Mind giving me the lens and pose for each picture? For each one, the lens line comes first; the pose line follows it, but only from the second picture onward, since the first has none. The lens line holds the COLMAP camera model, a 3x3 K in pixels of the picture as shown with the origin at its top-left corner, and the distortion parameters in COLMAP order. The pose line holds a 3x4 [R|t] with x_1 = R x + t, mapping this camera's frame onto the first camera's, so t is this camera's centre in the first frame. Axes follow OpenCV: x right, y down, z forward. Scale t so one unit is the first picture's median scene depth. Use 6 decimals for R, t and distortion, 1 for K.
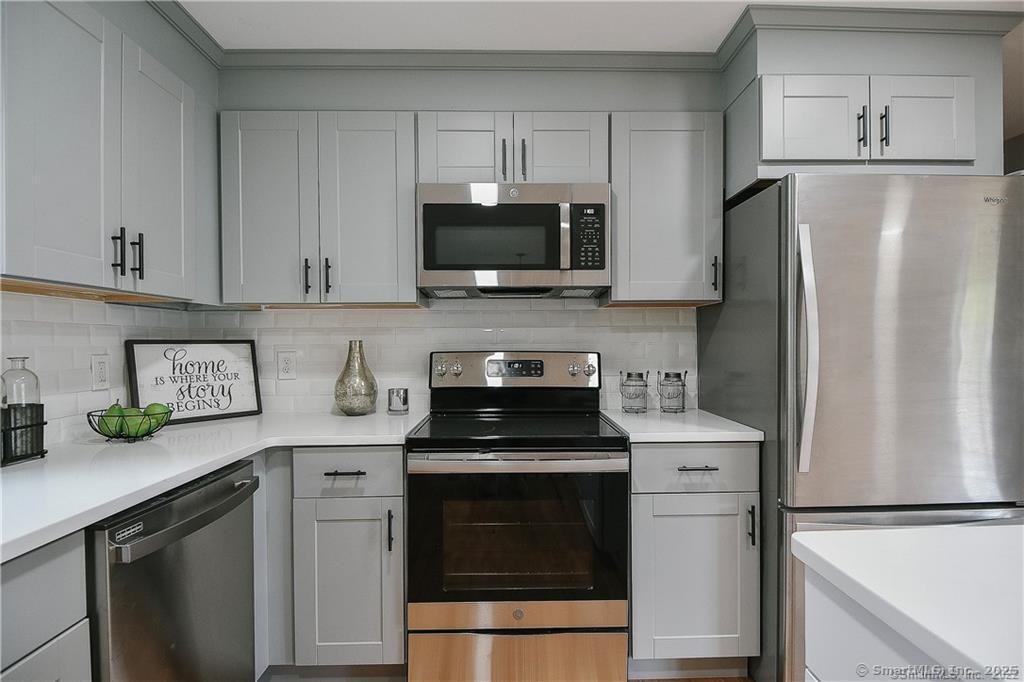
lens RADIAL K [[531.6, 0, 522.5], [0, 531.6, 350.8], [0, 0, 1]] dist [0.016788, -0.026575]
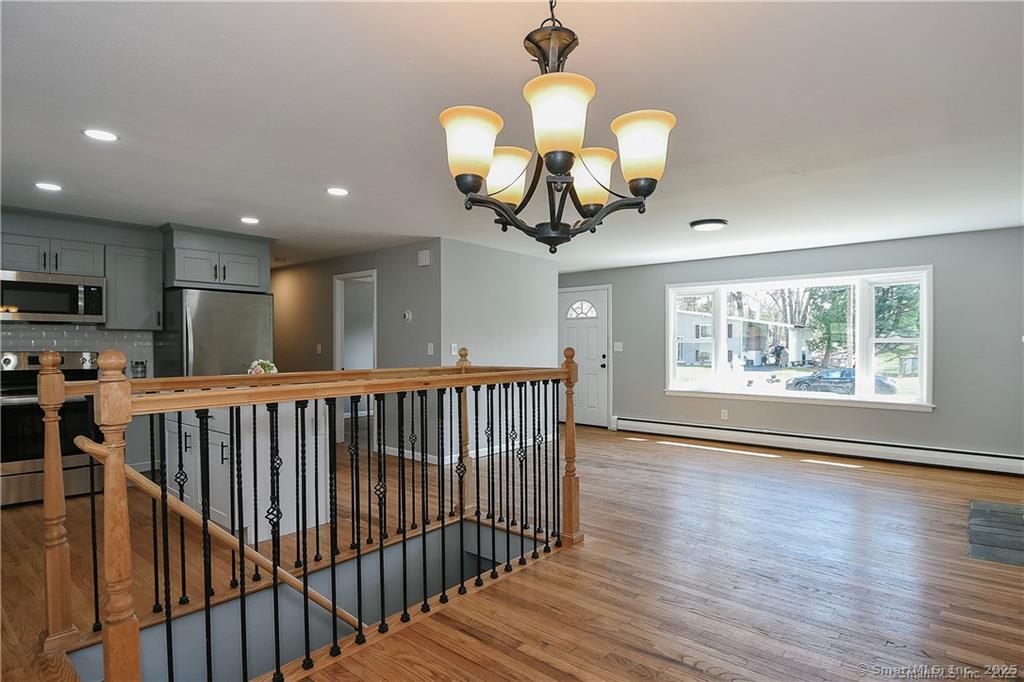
lens RADIAL K [[531.6, 0, 514.2], [0, 531.6, 343.1], [0, 0, 1]] dist [0.016788, -0.026575]
pose [[0.681109, 0.008243, 0.732136, -0.317843], [0.004920, 0.999863, -0.015835, 0.009892], [-0.732166, 0.014387, 0.680974, -1.889428]]
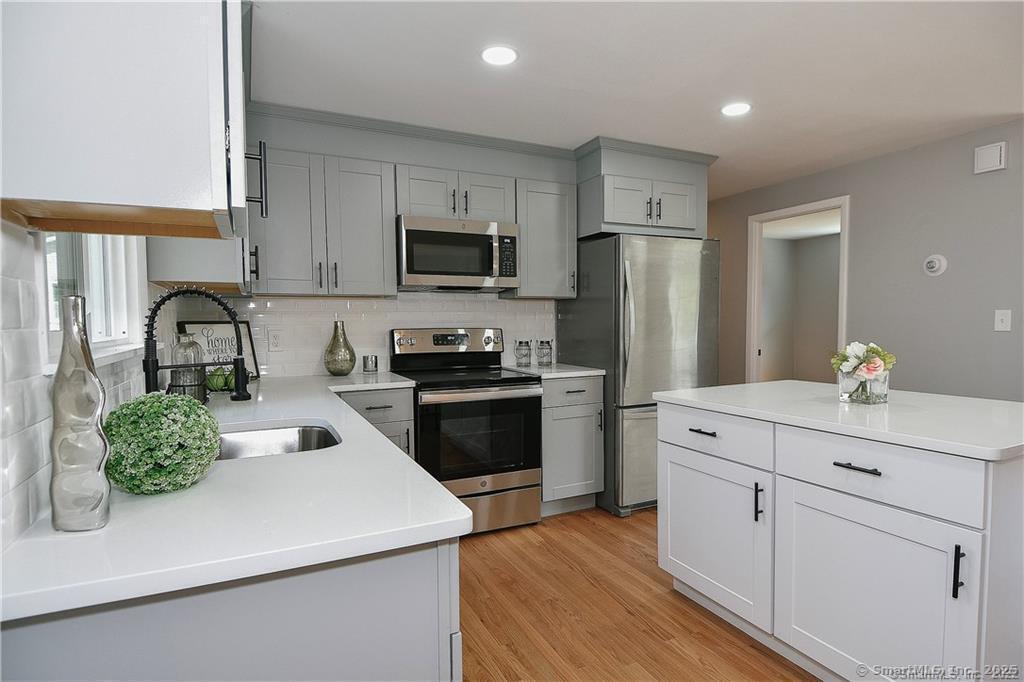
lens RADIAL K [[531.6, 0, 523.3], [0, 531.6, 353.6], [0, 0, 1]] dist [0.016788, -0.026575]
pose [[0.909070, -0.028144, 0.415692, -0.527697], [0.010307, 0.998930, 0.045092, 0.008163], [-0.416516, -0.036708, 0.908387, -0.514470]]
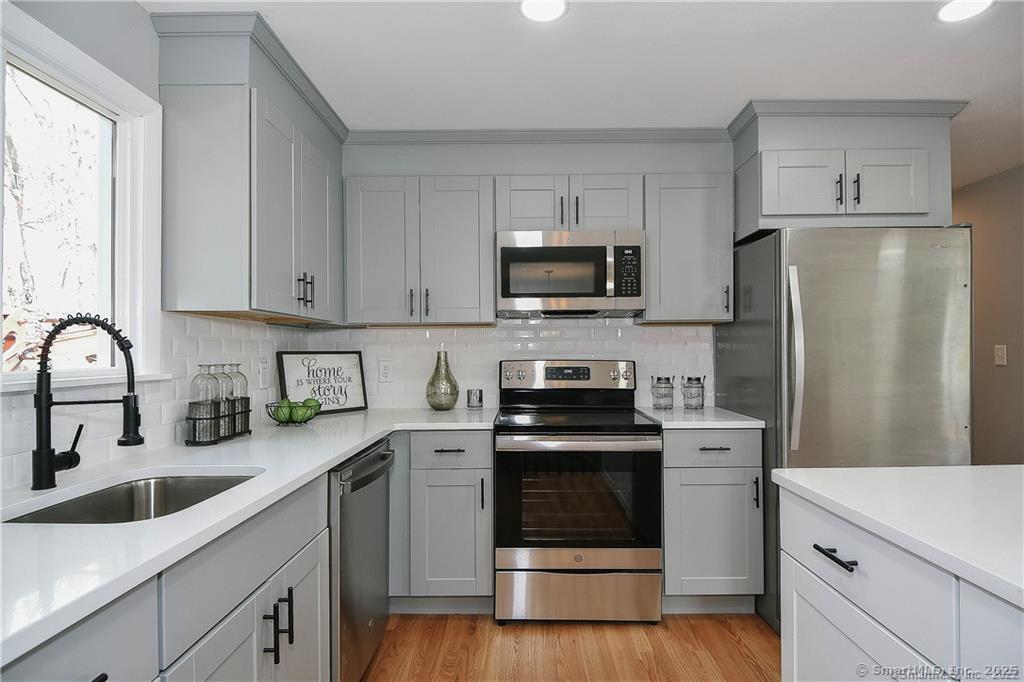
lens RADIAL K [[531.6, 0, 520.7], [0, 531.6, 351.9], [0, 0, 1]] dist [0.016788, -0.026575]
pose [[0.999513, -0.000667, -0.031193, -0.099508], [0.000181, 0.999878, -0.015597, 0.001461], [0.031200, 0.015584, 0.999392, -0.306644]]
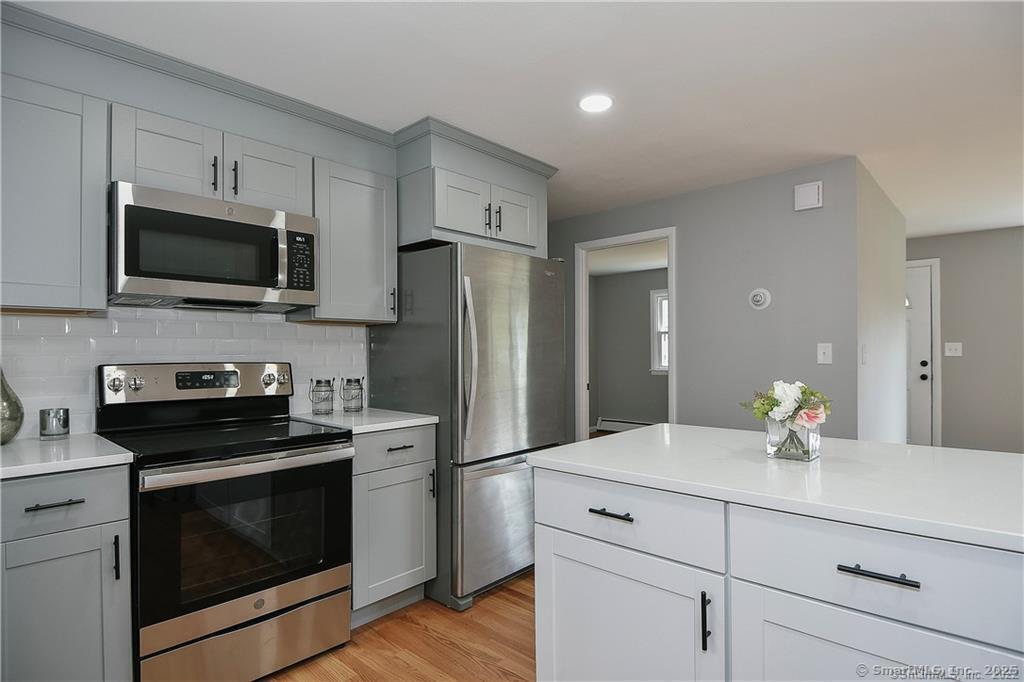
lens RADIAL K [[531.6, 0, 524.4], [0, 531.6, 350.5], [0, 0, 1]] dist [0.016788, -0.026575]
pose [[0.690554, 0.002821, 0.723275, -0.383300], [0.011693, 0.999818, -0.015064, 0.000053], [-0.723186, 0.018860, 0.690396, -0.139530]]
